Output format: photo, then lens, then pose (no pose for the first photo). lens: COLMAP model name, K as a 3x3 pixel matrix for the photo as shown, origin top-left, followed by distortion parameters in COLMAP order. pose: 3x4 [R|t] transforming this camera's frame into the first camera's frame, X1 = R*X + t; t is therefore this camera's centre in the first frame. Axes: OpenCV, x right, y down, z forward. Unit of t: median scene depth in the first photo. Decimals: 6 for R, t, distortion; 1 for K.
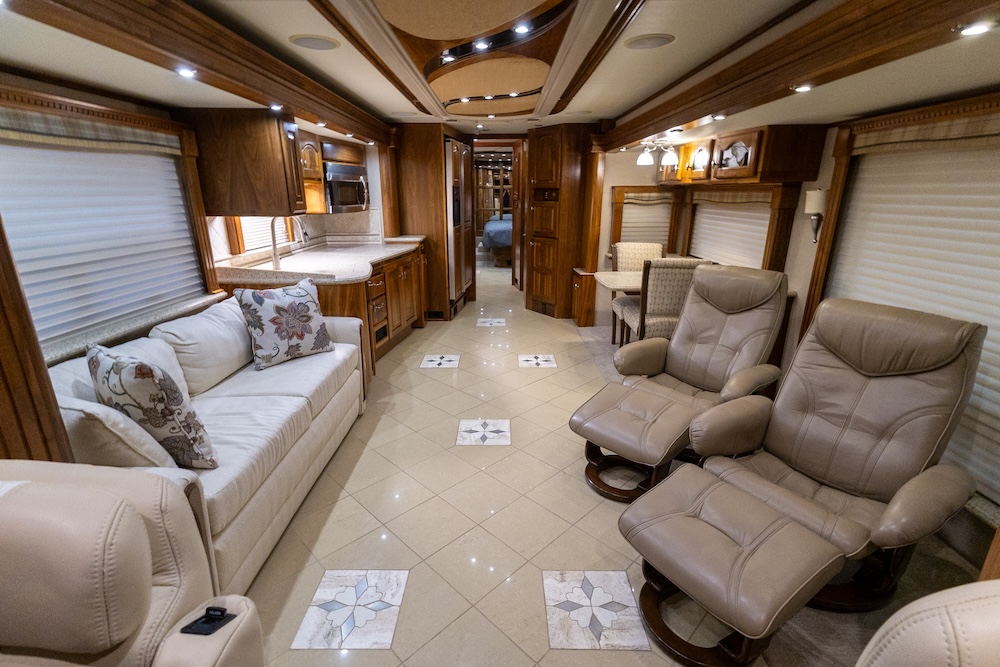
lens RADIAL K [[463.9, 0, 500.0], [0, 463.9, 333.5], [0, 0, 1]] dist [0.018771, 0.000286]
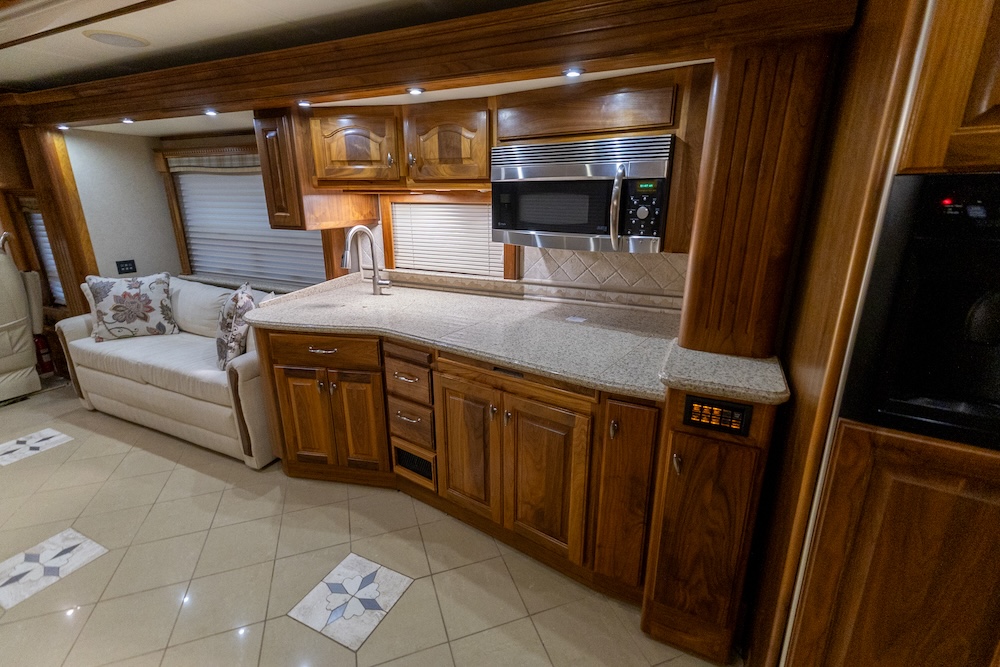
lens RADIAL K [[454.3, 0, 490.6], [0, 454.3, 333.5], [0, 0, 1]] dist [0.013473, -0.000492]
pose [[-0.434319, 0.265531, -0.860732, 0.126865], [-0.262543, 0.876756, 0.402951, -0.388677], [0.861648, 0.400989, -0.311079, 1.242366]]
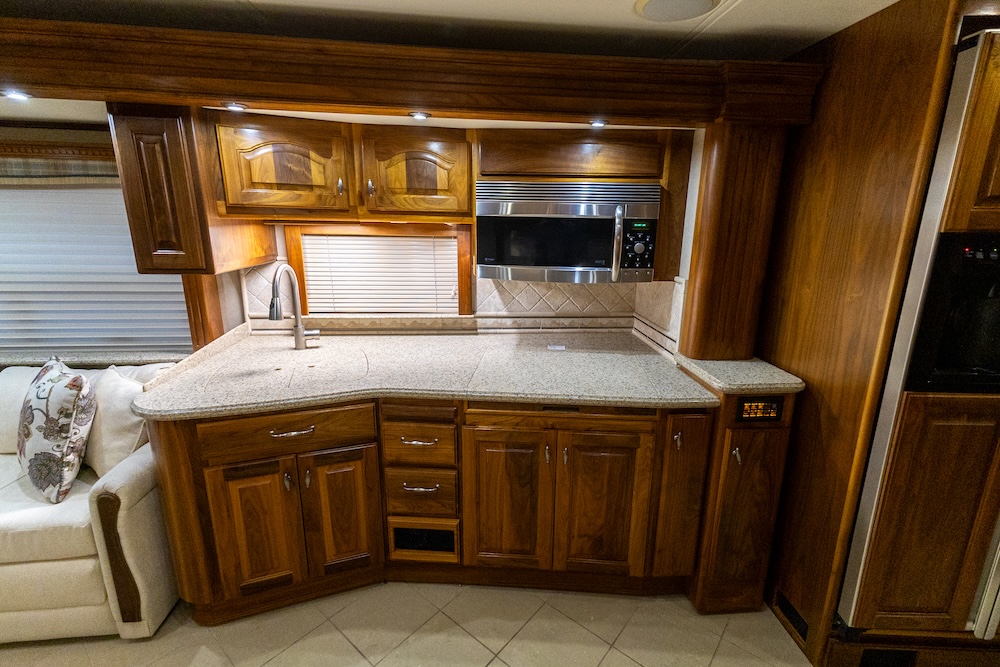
lens RADIAL K [[463.3, 0, 520.6], [0, 463.3, 333.6], [0, 0, 1]] dist [0.017238, -0.000456]
pose [[0.110301, 0.243123, -0.963704, 0.156913], [-0.308118, 0.930215, 0.199409, -0.327453], [0.944932, 0.274940, 0.177515, 1.000474]]
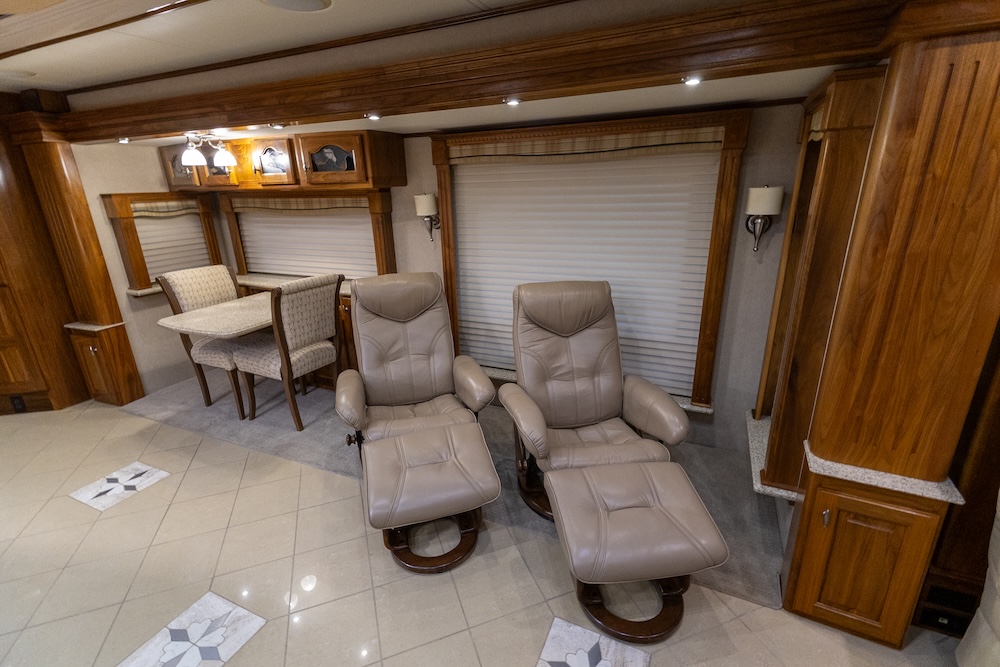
lens RADIAL K [[454.3, 0, 490.6], [0, 454.3, 333.5], [0, 0, 1]] dist [0.013473, -0.000492]
pose [[0.421412, -0.298415, 0.856365, -0.187034], [0.292459, 0.938576, 0.183146, -0.103067], [-0.858417, 0.173271, 0.482801, 0.280852]]
